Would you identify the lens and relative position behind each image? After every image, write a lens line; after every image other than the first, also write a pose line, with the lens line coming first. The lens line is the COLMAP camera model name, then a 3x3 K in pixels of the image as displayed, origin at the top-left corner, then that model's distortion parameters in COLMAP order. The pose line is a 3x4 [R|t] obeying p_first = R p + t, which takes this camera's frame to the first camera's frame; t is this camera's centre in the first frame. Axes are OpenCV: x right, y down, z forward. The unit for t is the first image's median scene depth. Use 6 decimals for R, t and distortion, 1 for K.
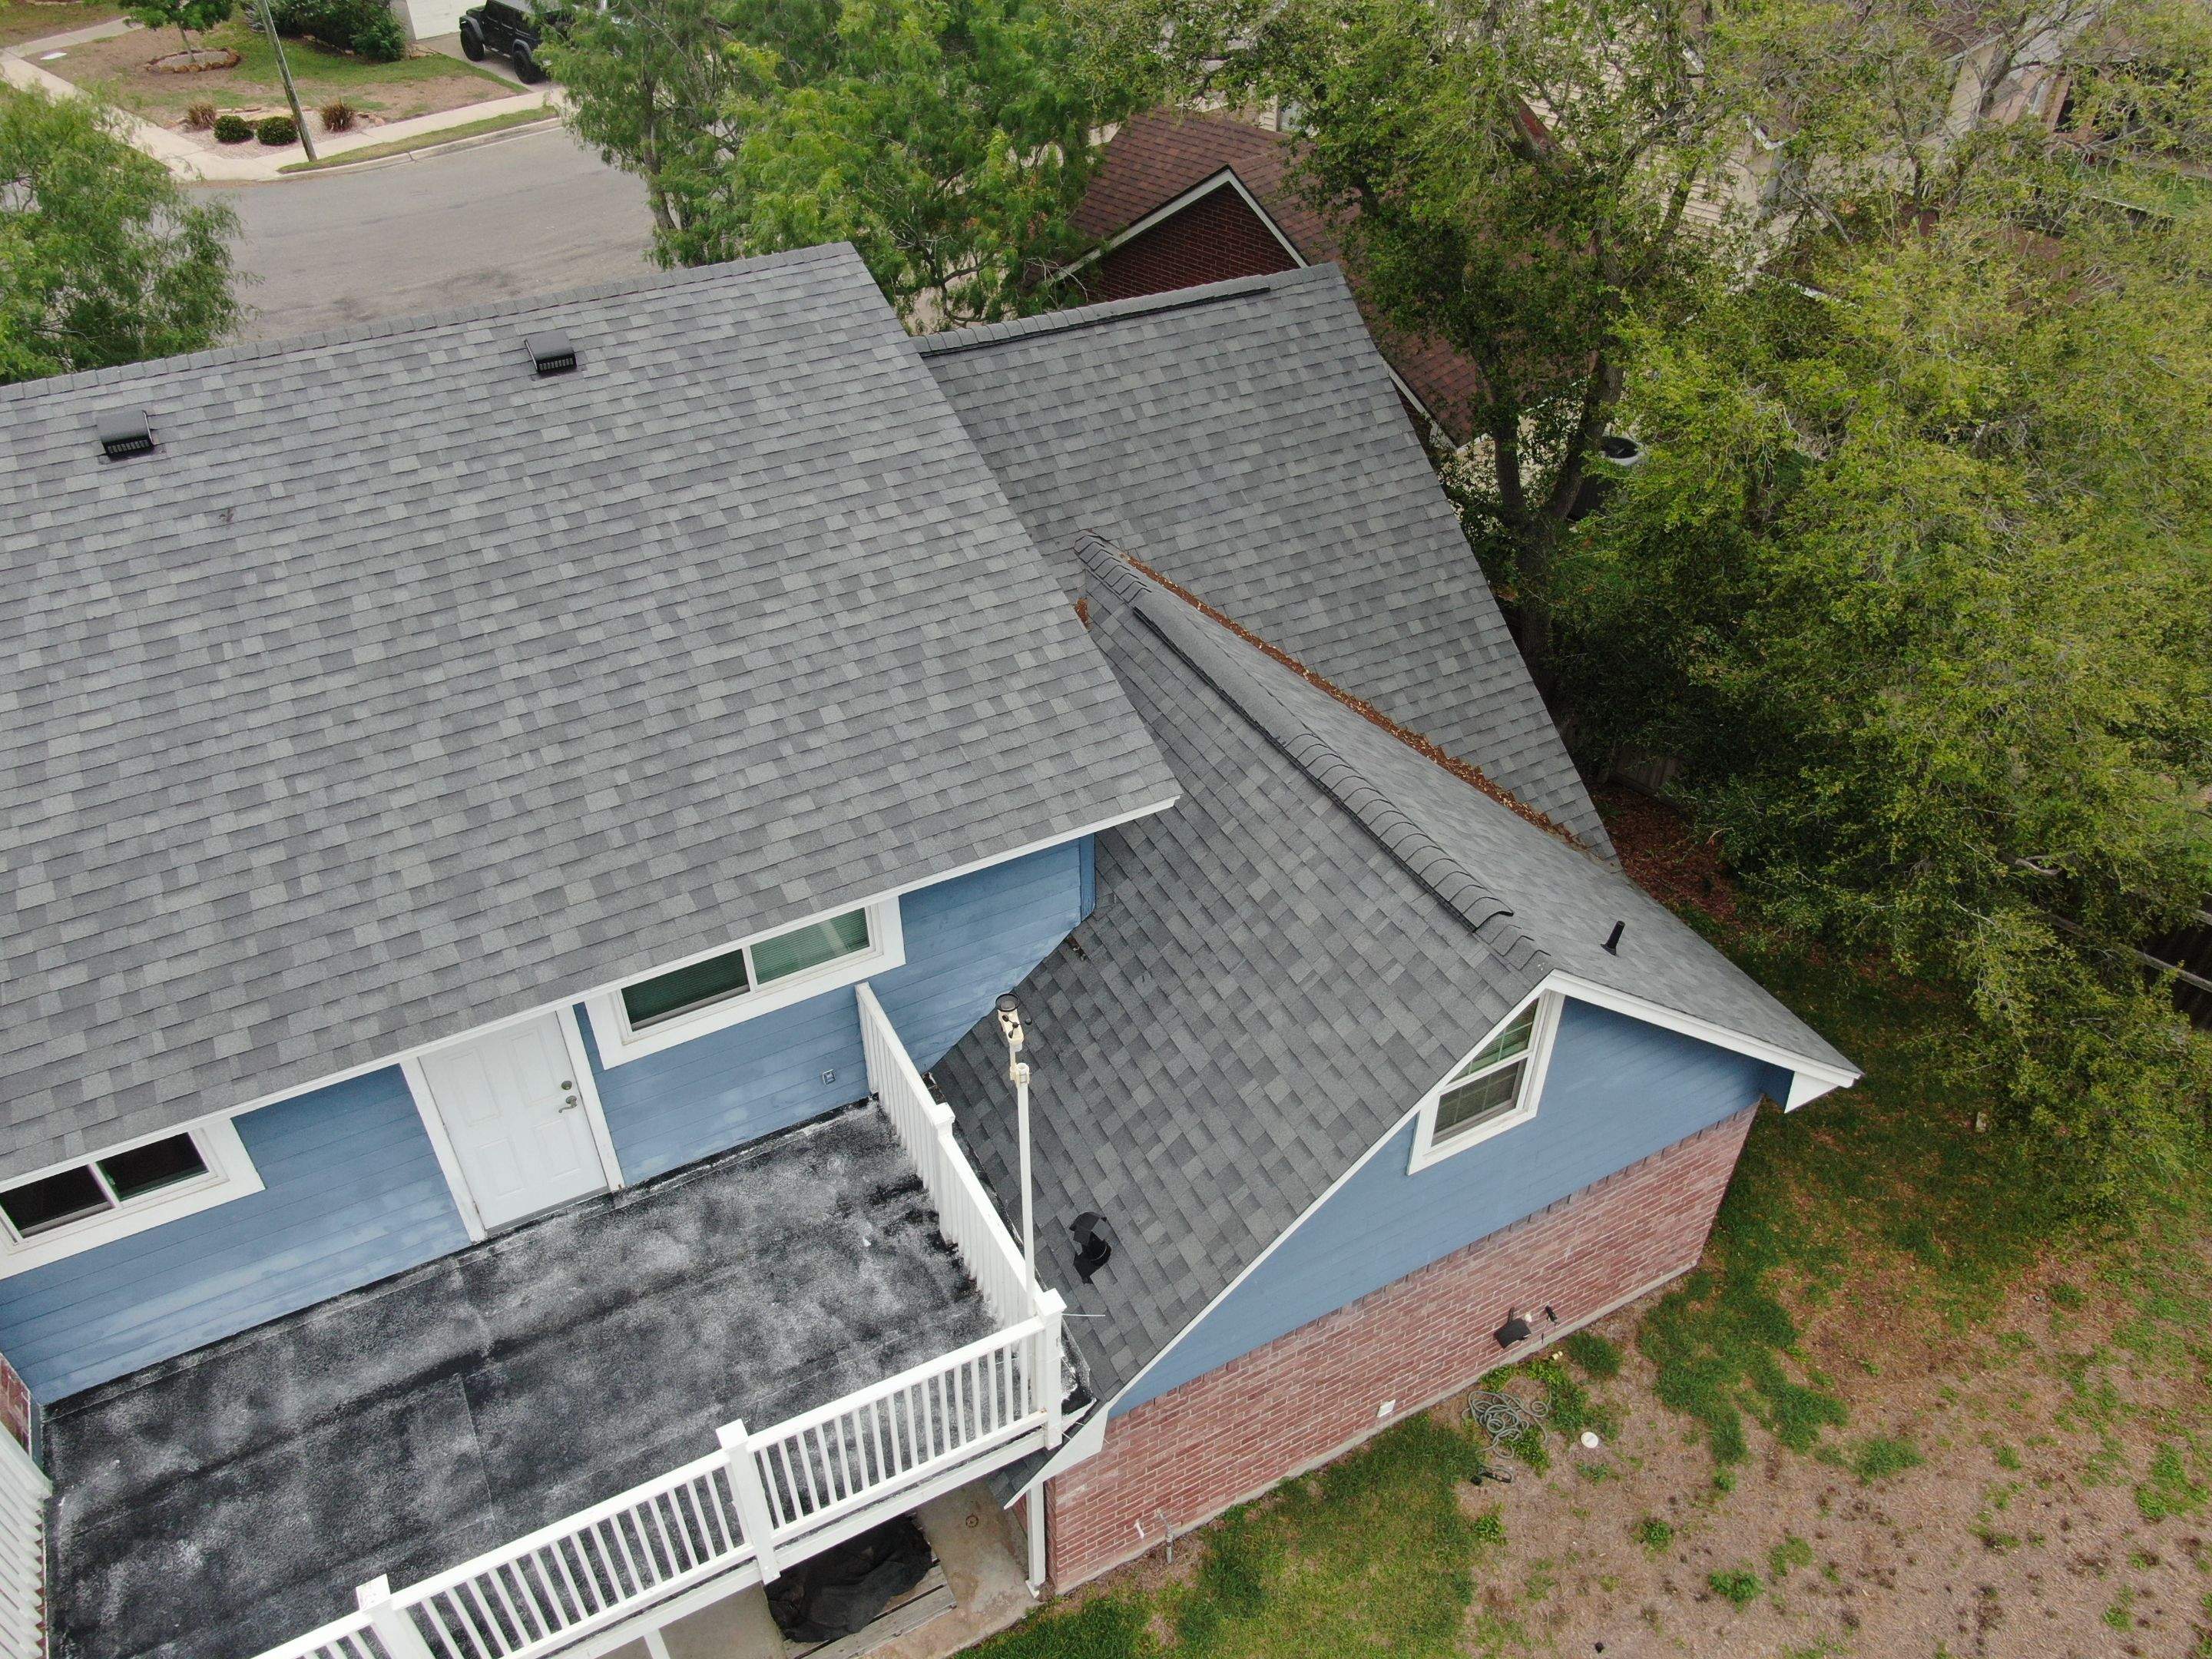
lens RADIAL K [[1586.6, 0, 1111.4], [0, 1586.6, 819.1], [0, 0, 1]] dist [-0.016260, 0.001178]
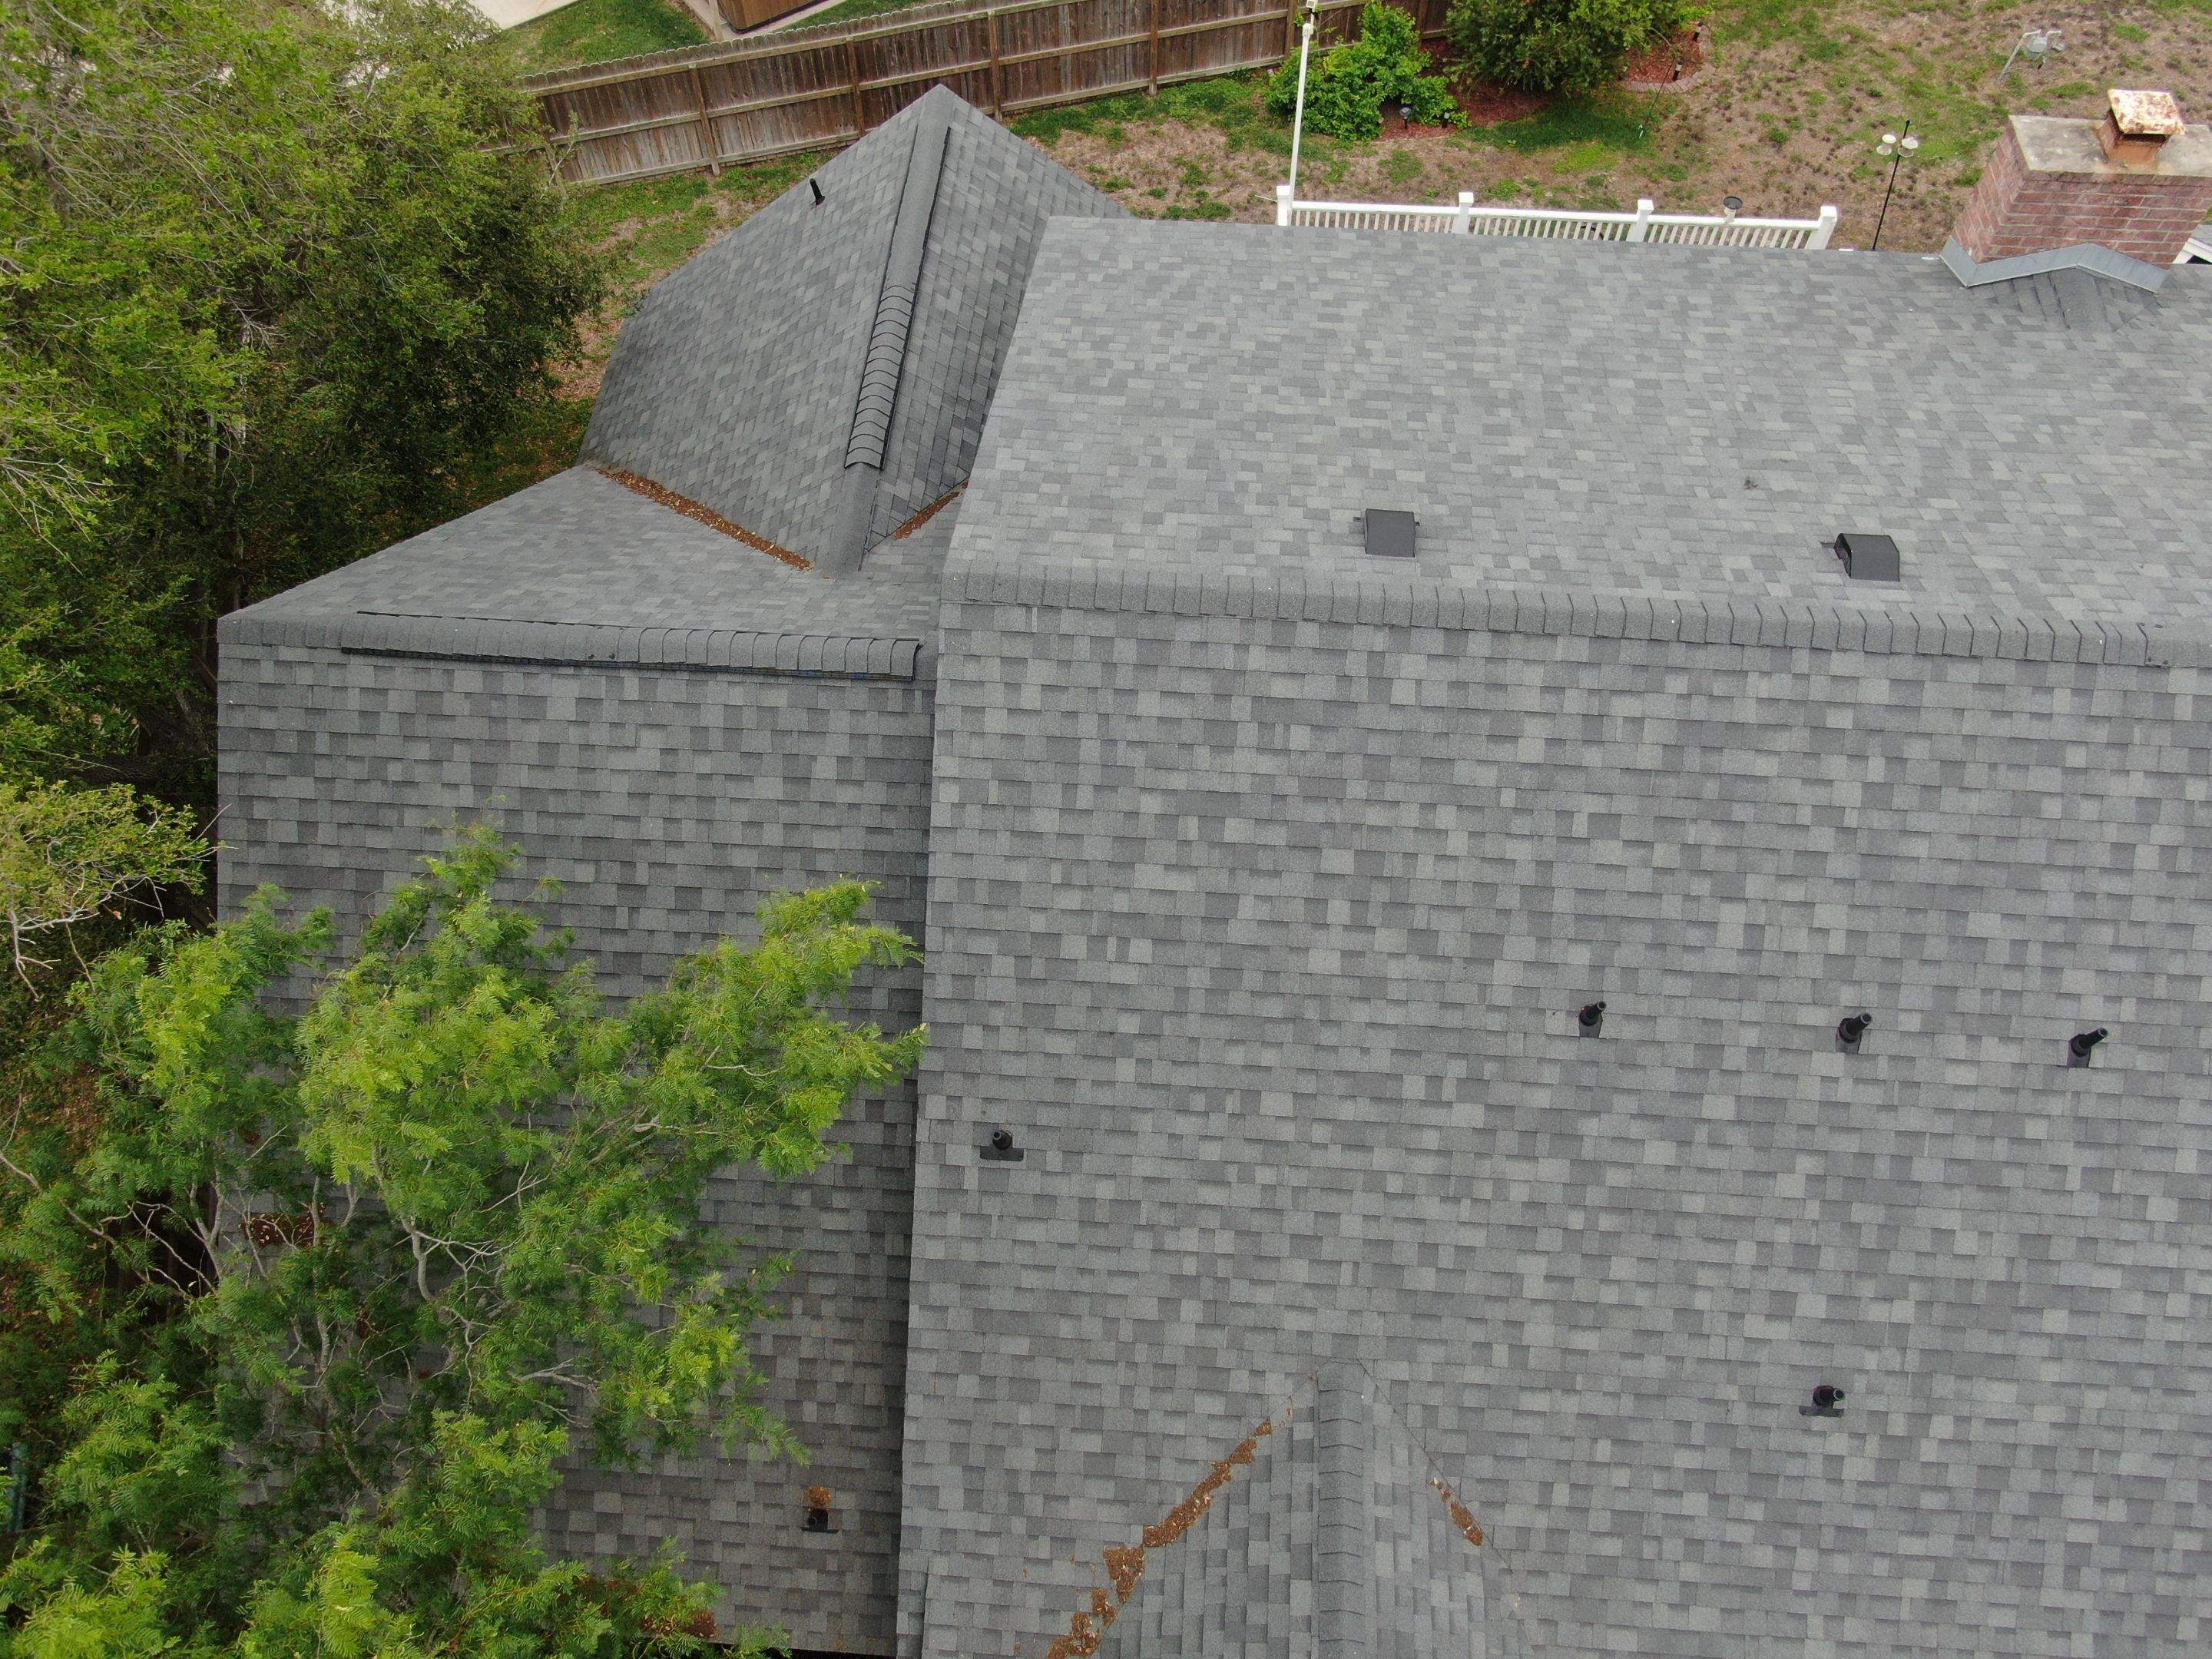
lens RADIAL K [[1597.6, 0, 1106.0], [0, 1597.6, 829.5], [0, 0, 1]] dist [-0.020247, 0.009077]
pose [[-0.844240, -0.454576, 0.283936, -0.622352], [0.340204, -0.045145, 0.939267, -1.309652], [-0.414150, 0.889563, 0.192762, 1.207470]]
